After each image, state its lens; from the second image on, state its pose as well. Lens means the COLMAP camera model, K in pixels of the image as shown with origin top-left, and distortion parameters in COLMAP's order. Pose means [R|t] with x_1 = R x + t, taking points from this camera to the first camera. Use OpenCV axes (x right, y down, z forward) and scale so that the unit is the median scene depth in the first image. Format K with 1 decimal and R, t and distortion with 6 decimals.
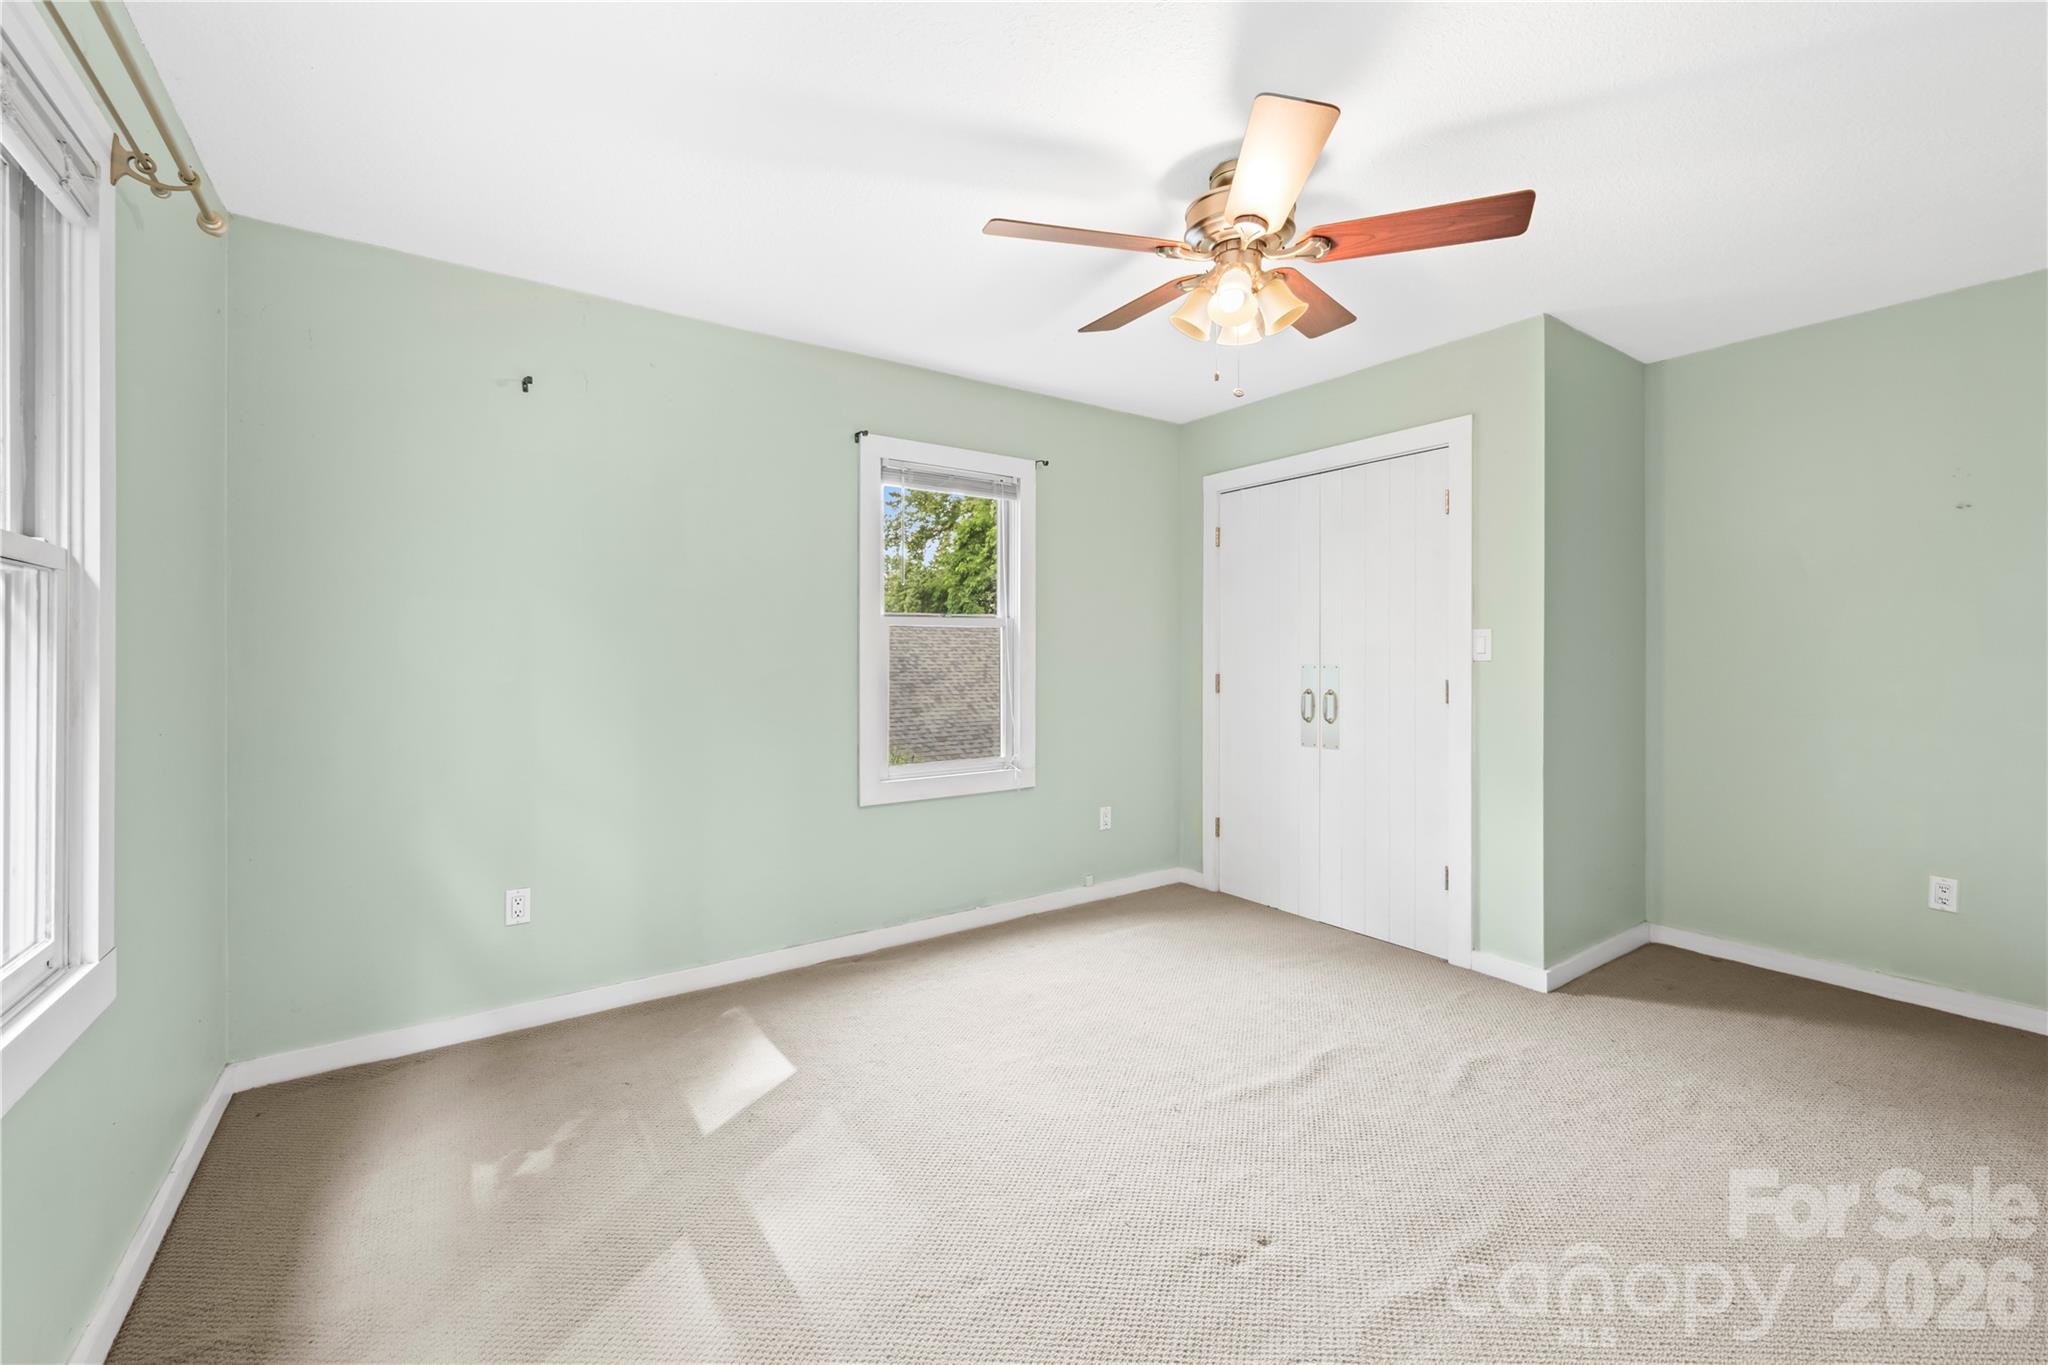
lens RADIAL K [[834.4, 0, 1018.6], [0, 834.4, 654.9], [0, 0, 1]] dist [-0.001996, 0.000268]
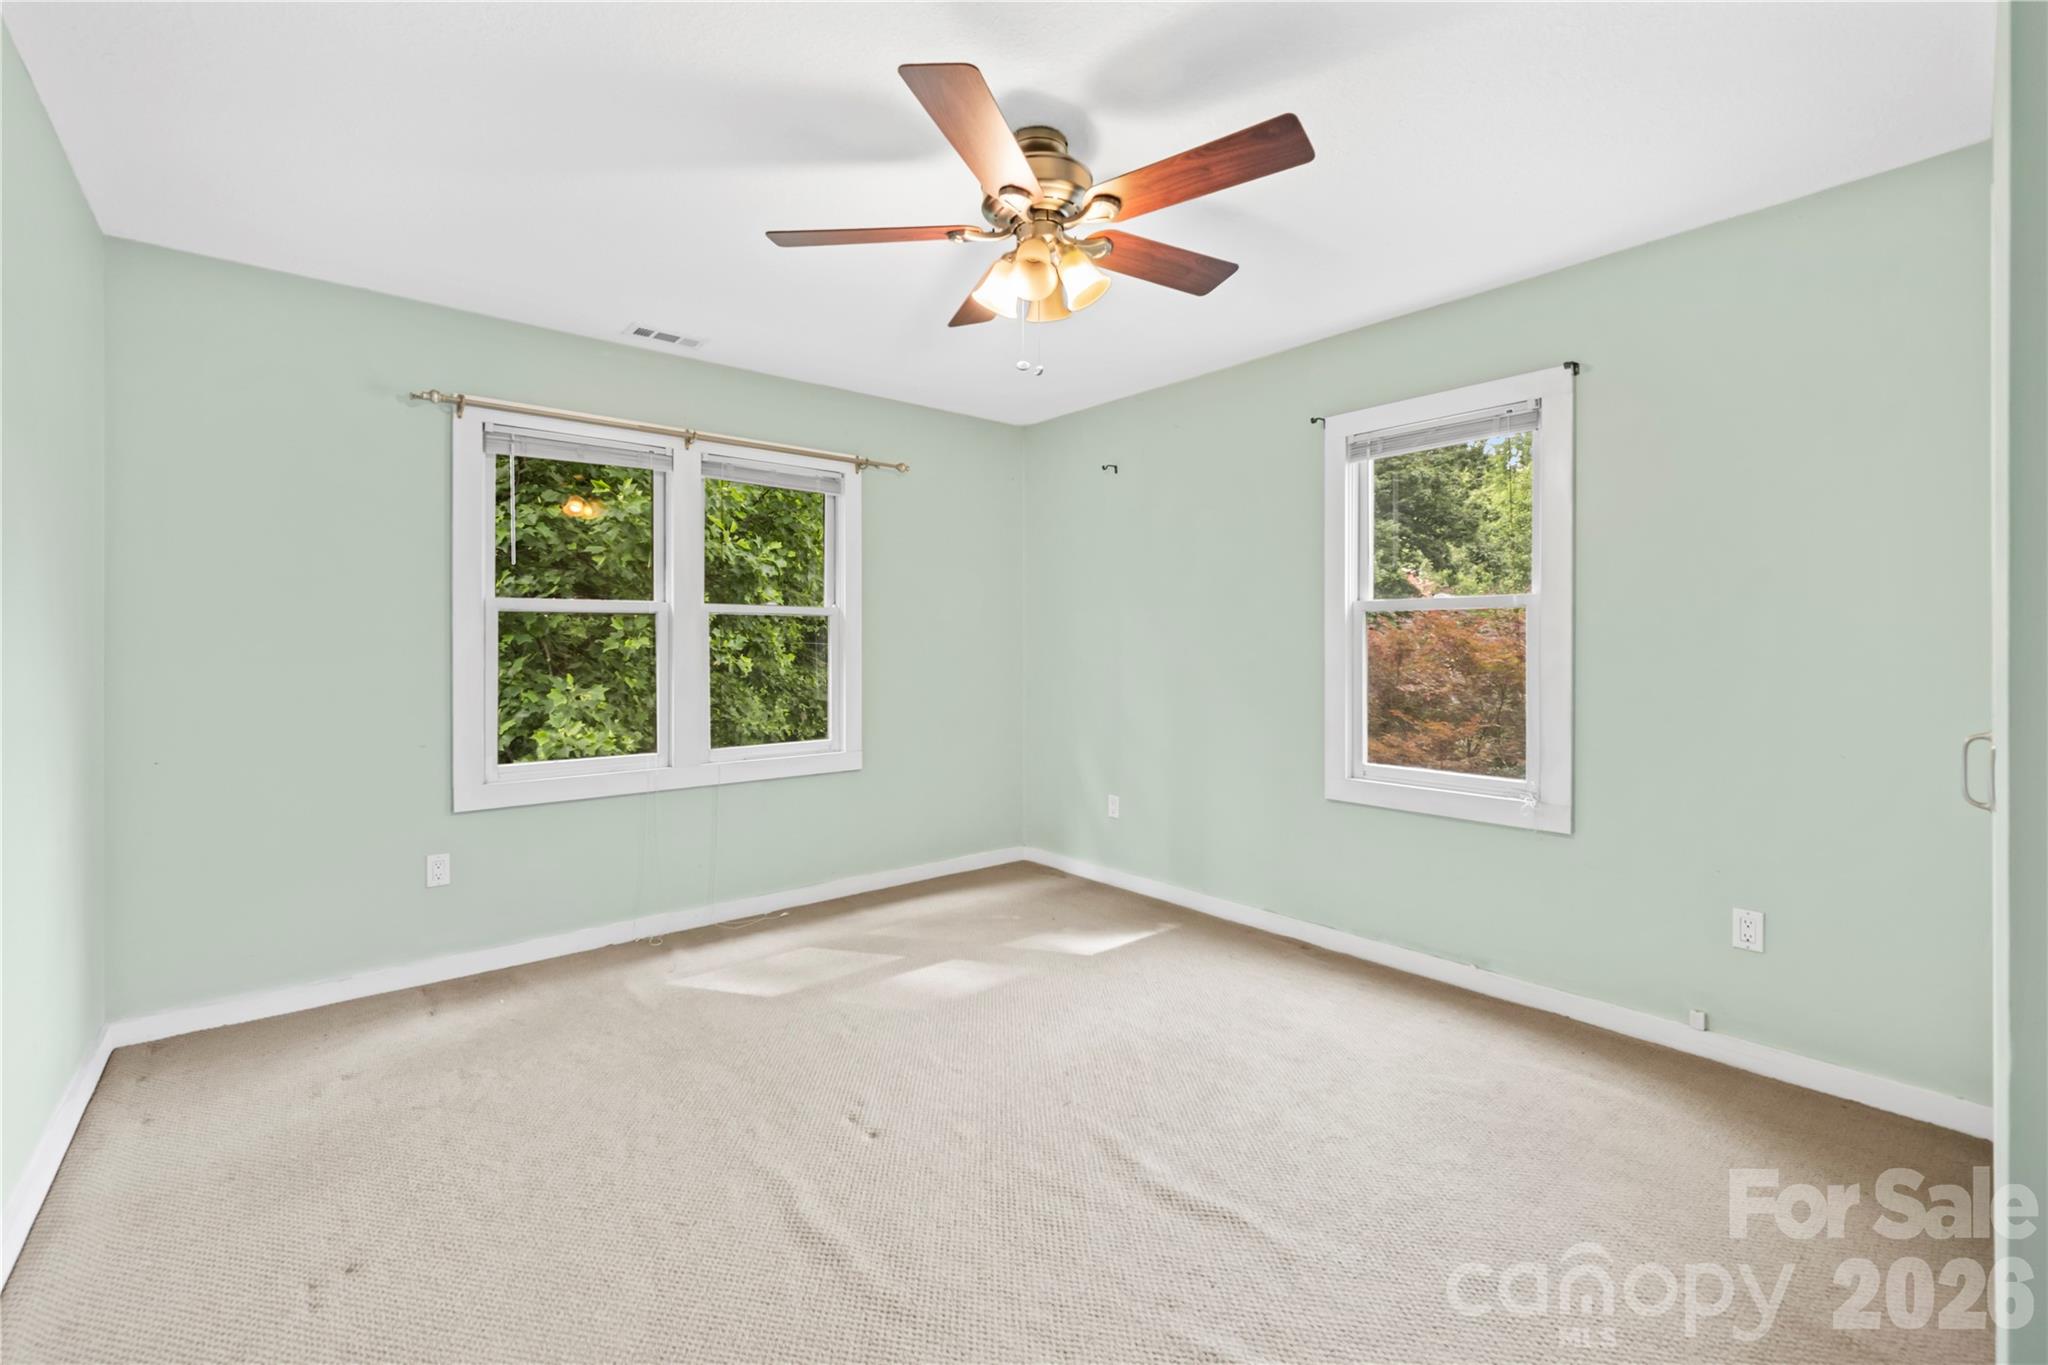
lens RADIAL K [[855.4, 0, 1042.7], [0, 855.4, 642.1], [0, 0, 1]] dist [0.001284, -0.000435]
pose [[0.115408, 0.001323, -0.993317, 0.930099], [-0.002441, 0.999996, 0.001049, -0.002473], [0.993315, 0.002304, 0.115411, 0.663178]]
